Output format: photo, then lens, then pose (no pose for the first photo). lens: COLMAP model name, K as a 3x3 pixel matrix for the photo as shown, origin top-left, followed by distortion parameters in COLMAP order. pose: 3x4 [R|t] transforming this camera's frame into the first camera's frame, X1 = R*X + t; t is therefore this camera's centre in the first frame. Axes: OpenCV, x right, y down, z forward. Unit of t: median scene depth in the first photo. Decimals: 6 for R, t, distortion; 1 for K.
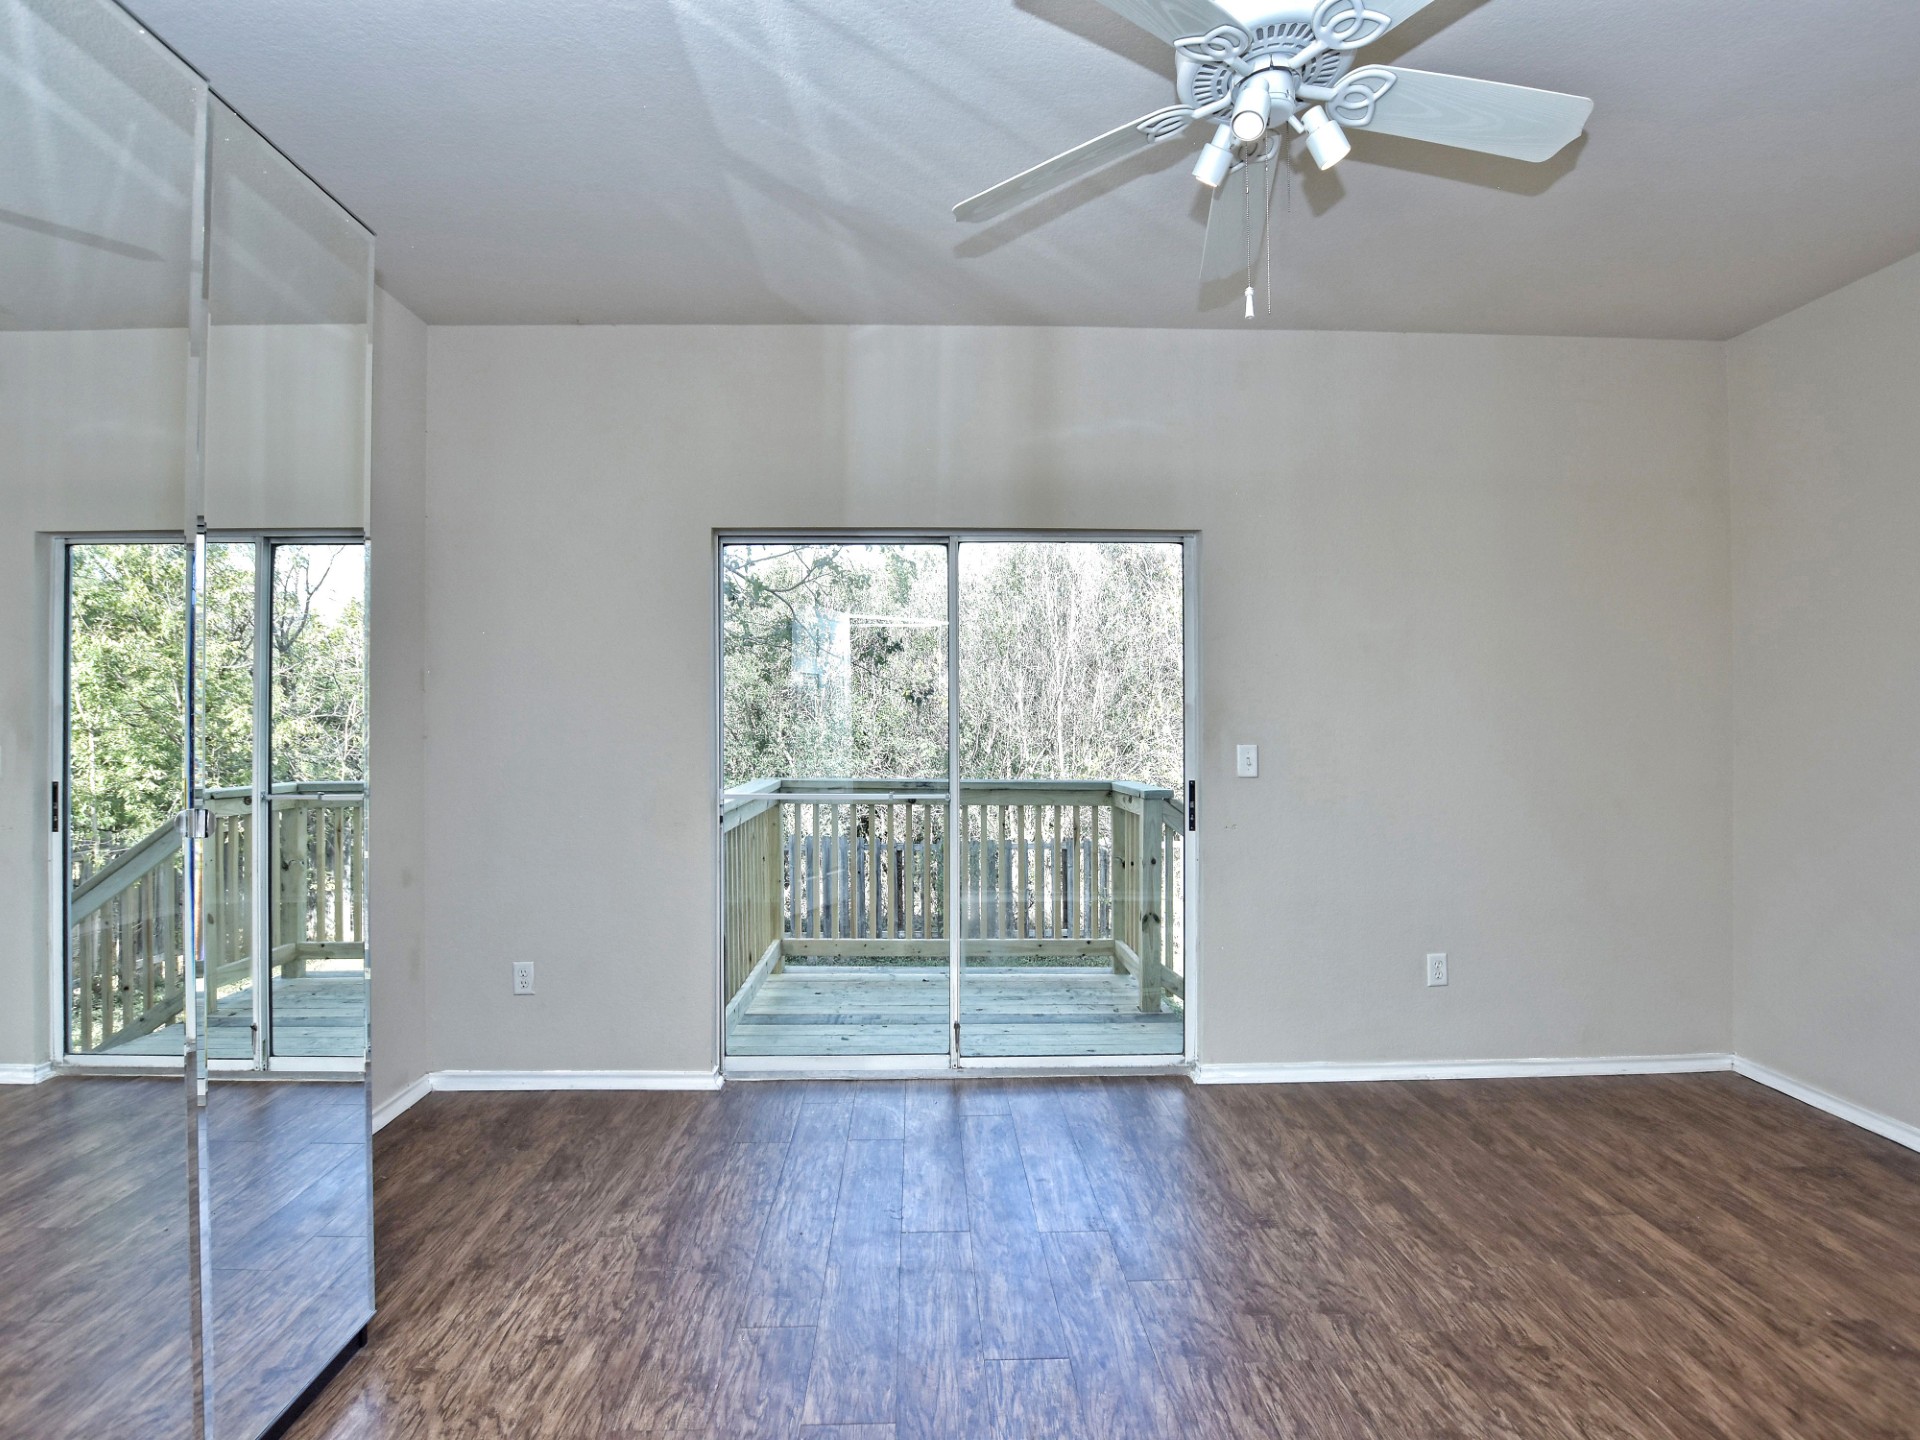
lens RADIAL K [[949.7, 0, 950.9], [0, 949.7, 715.3], [0, 0, 1]] dist [-0.030725, -0.000059]
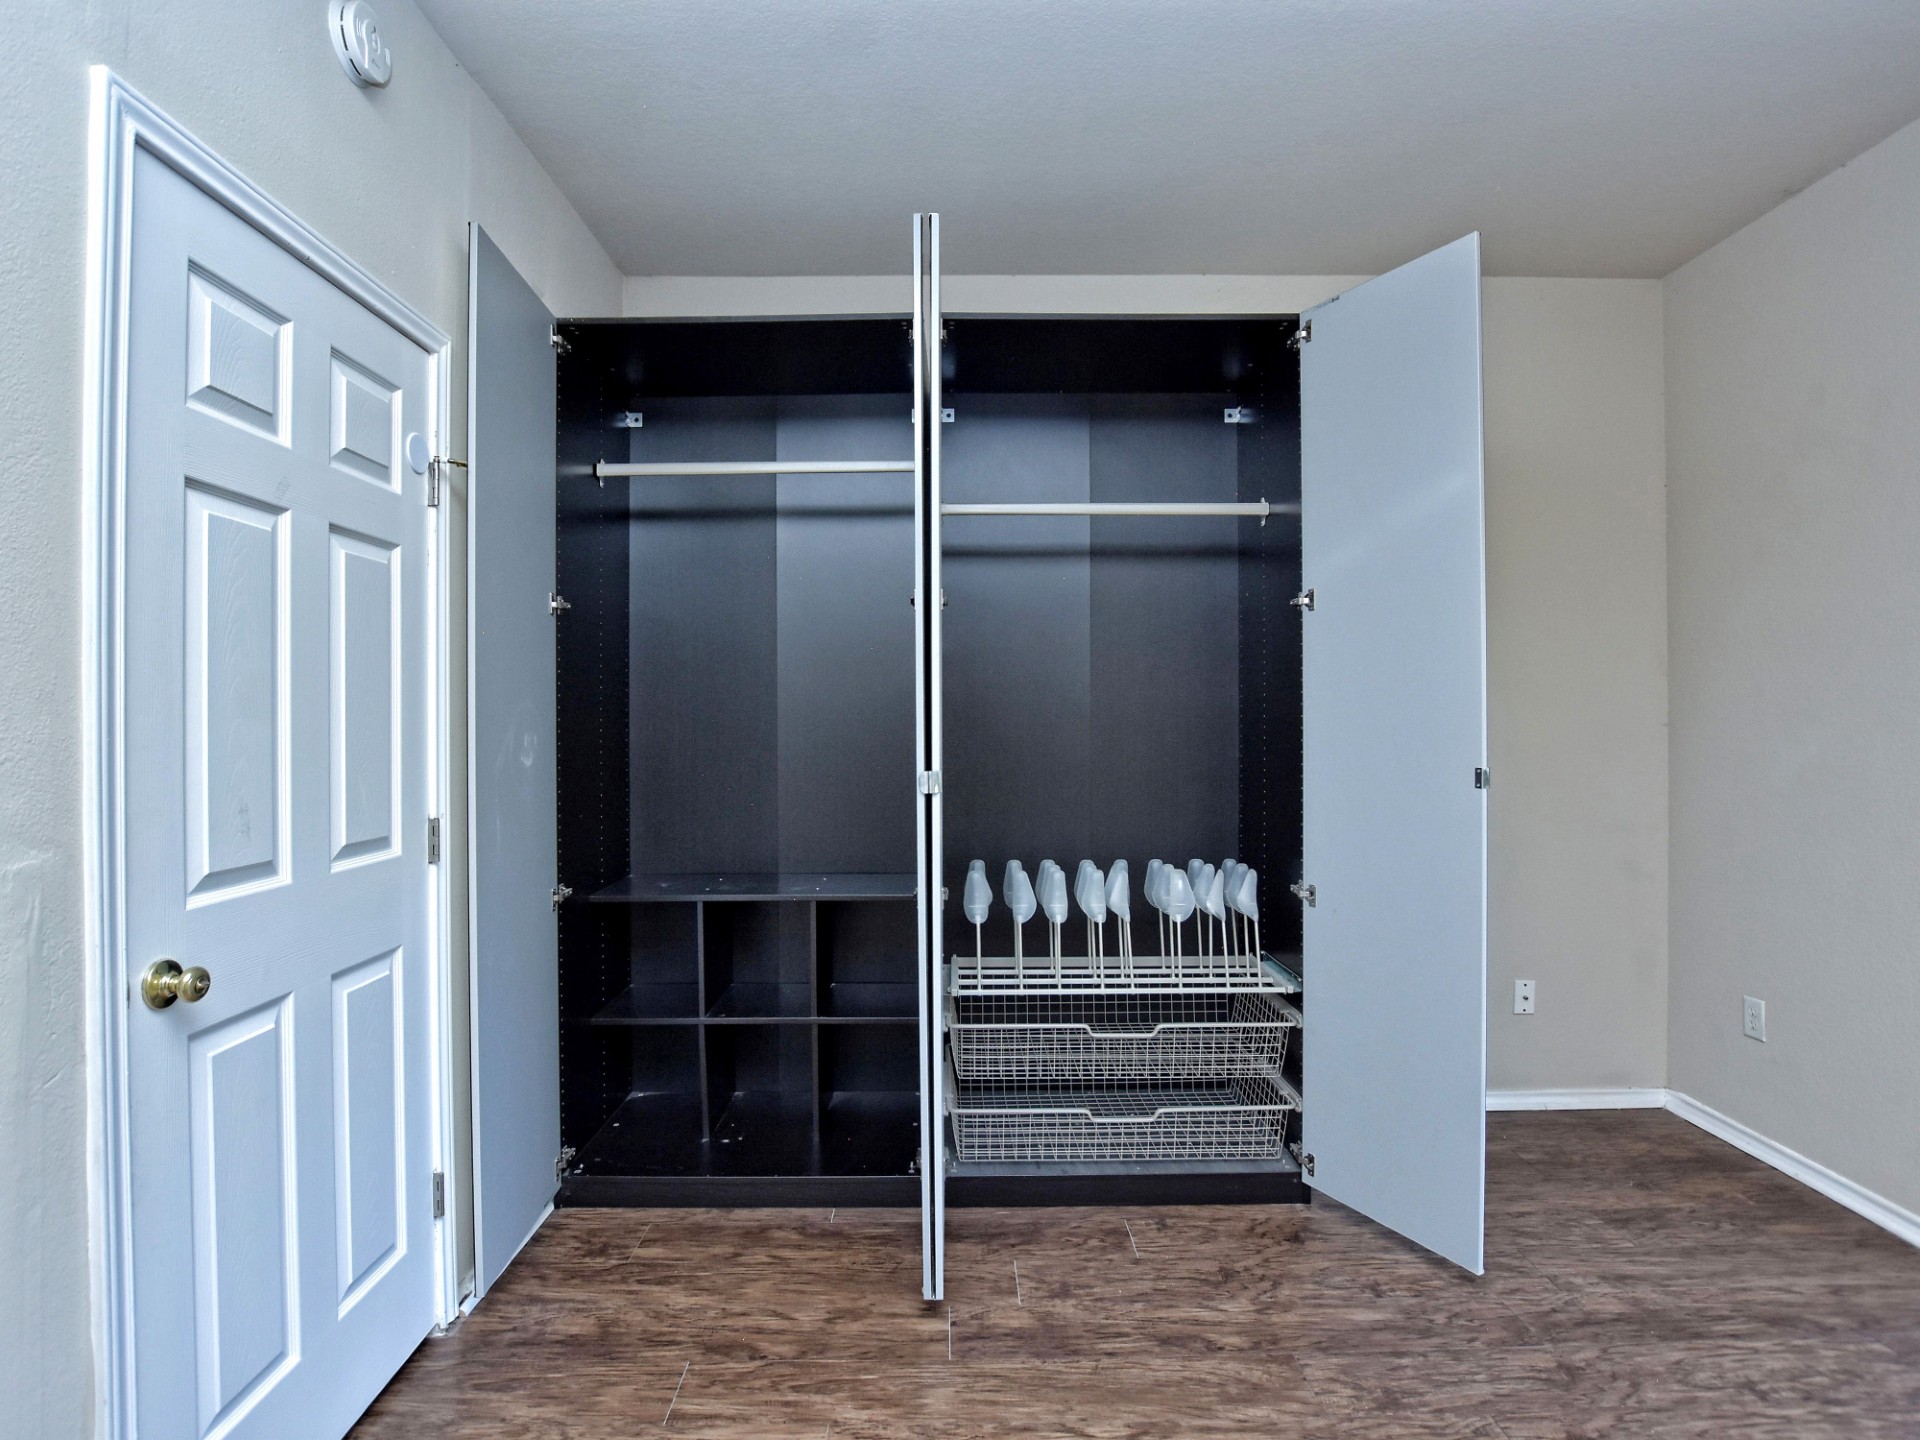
lens RADIAL K [[949.7, 0, 960.2], [0, 949.7, 723.8], [0, 0, 1]] dist [-0.030725, -0.000059]
pose [[-0.023028, 0.008051, -0.999702, 0.601930], [0.005538, 0.999953, 0.007925, 0.015571], [0.999719, -0.005353, -0.023071, 0.524341]]
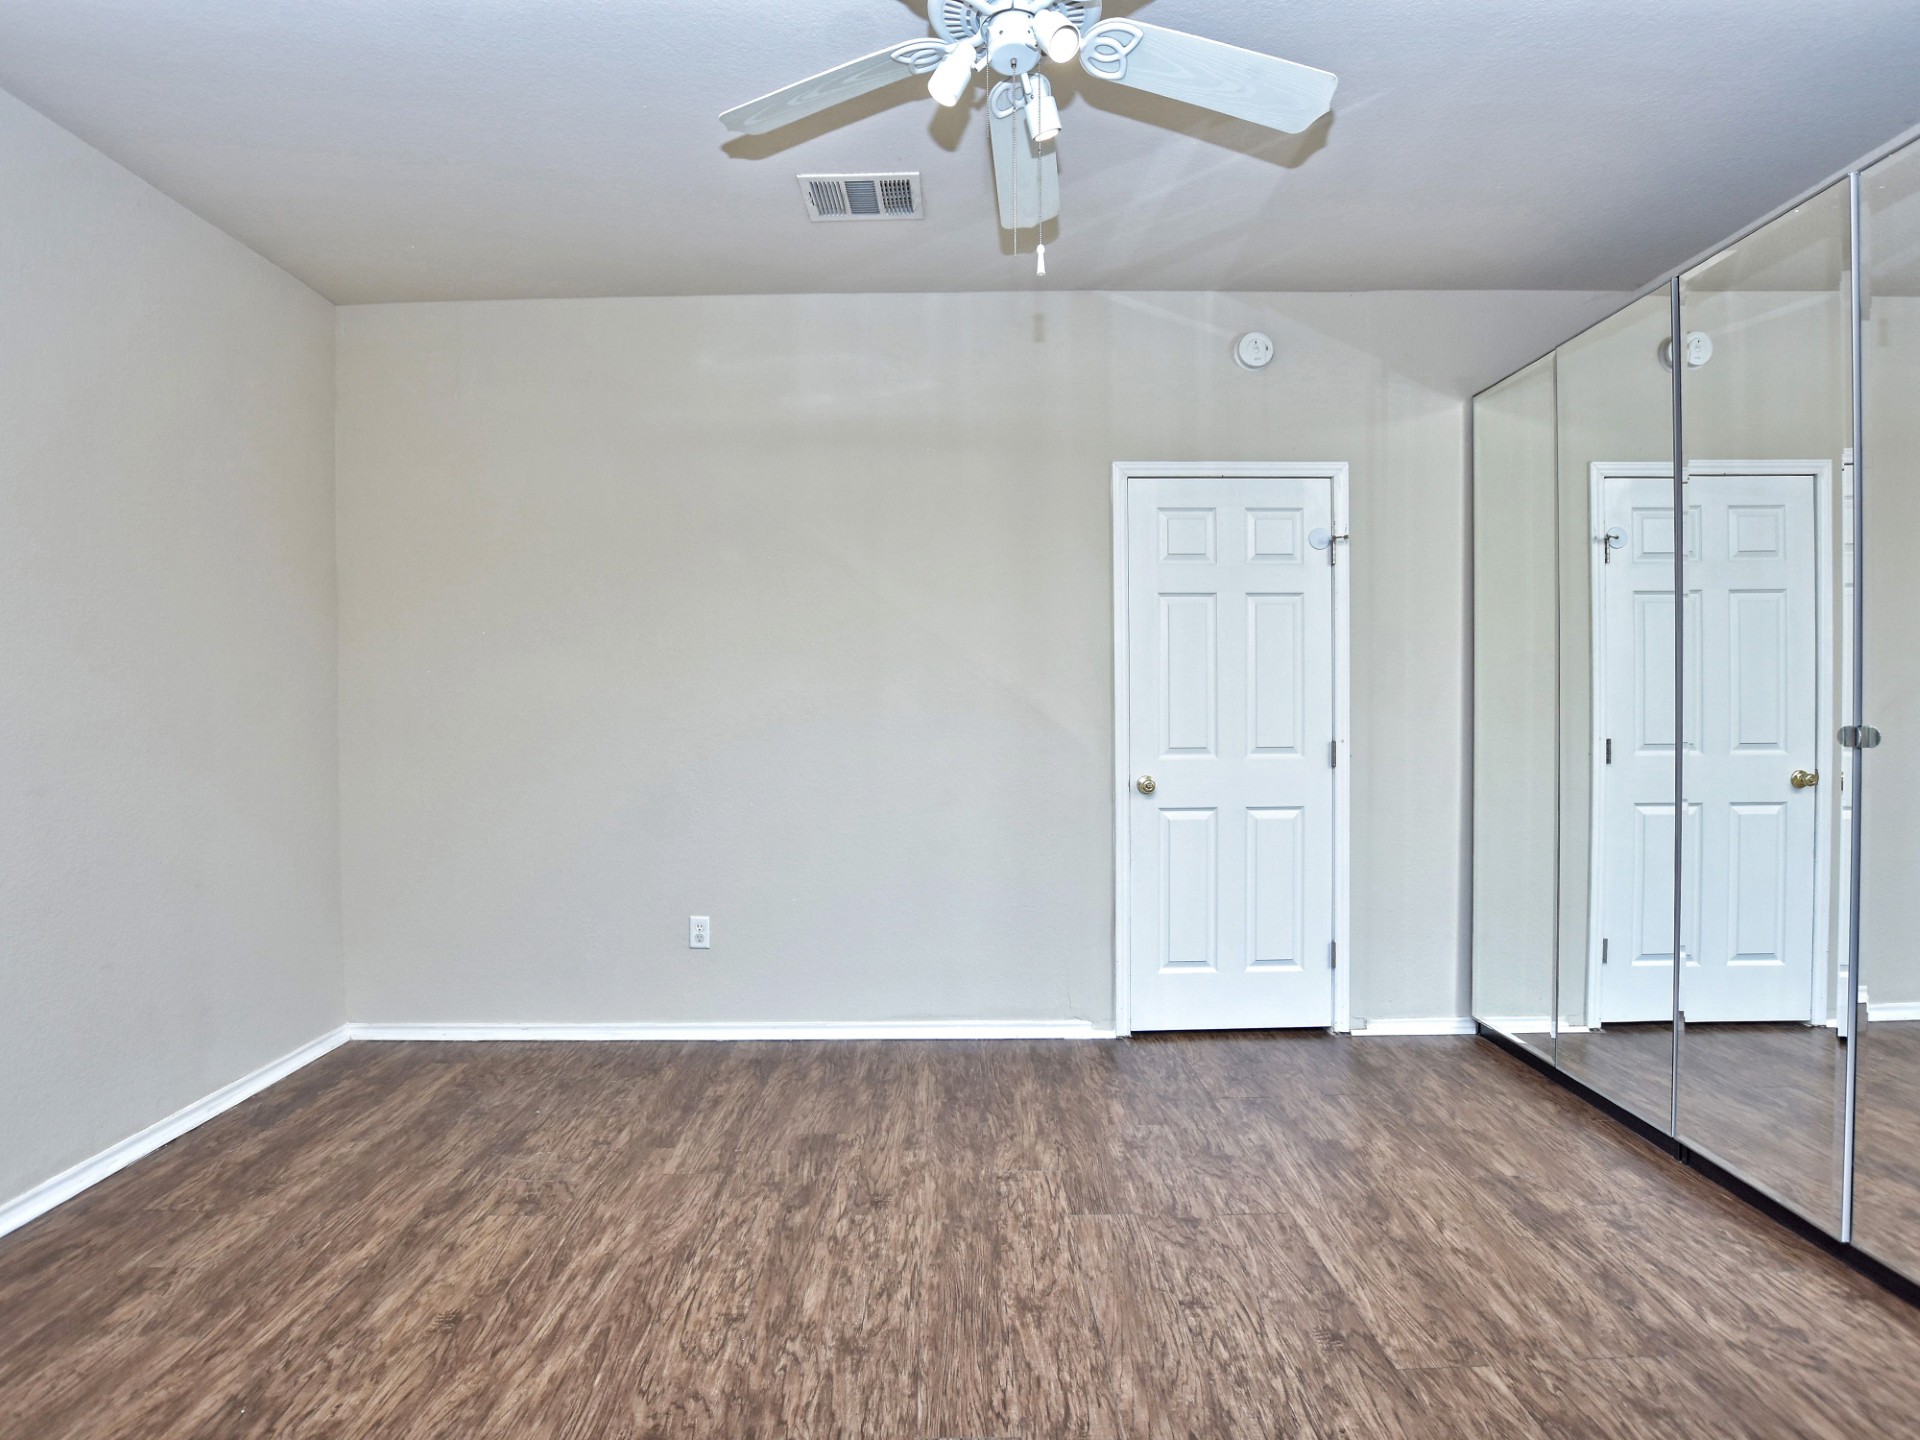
lens RADIAL K [[949.7, 0, 947.9], [0, 949.7, 726.6], [0, 0, 1]] dist [-0.030725, -0.000059]
pose [[-0.999575, 0.009267, 0.027624, 0.320330], [0.009902, 0.999688, 0.022916, 0.041583], [-0.027403, 0.023180, -0.999356, 1.658502]]
